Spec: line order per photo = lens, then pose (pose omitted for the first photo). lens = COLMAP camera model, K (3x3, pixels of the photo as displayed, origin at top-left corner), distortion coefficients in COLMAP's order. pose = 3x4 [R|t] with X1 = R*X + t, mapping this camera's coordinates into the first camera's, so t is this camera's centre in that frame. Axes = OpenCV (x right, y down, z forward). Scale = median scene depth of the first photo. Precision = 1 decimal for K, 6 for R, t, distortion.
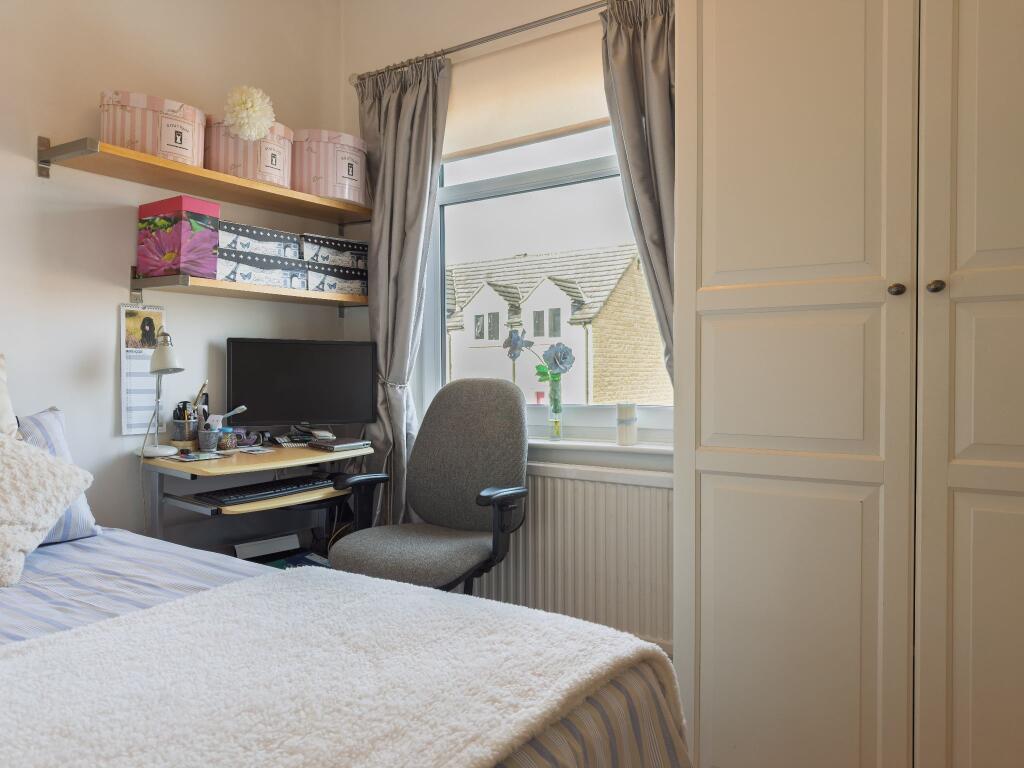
lens RADIAL K [[835.2, 0, 512.0], [0, 835.2, 384.0], [0, 0, 1]] dist [-0.012278, 0.009990]
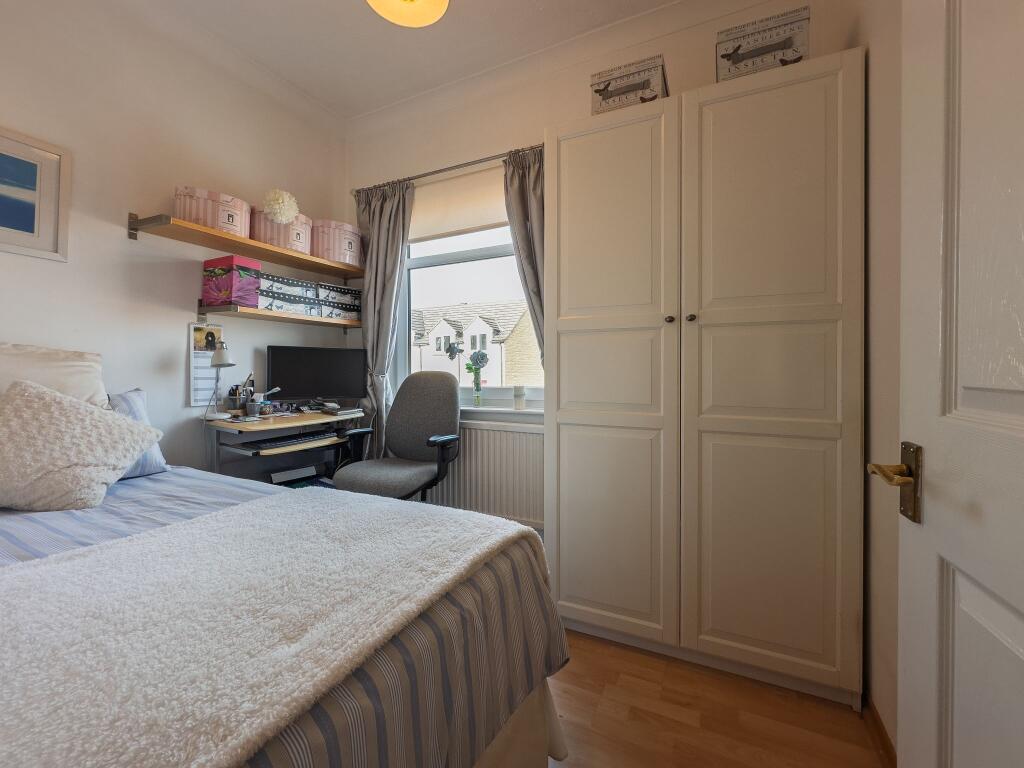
lens RADIAL K [[436.6, 0, 512.0], [0, 436.6, 384.0], [0, 0, 1]] dist [-0.000144, -0.000617]
pose [[0.996424, -0.009994, 0.083899, 0.058914], [0.009574, 0.999940, 0.005397, 0.019275], [-0.083948, -0.004575, 0.996460, 0.123813]]
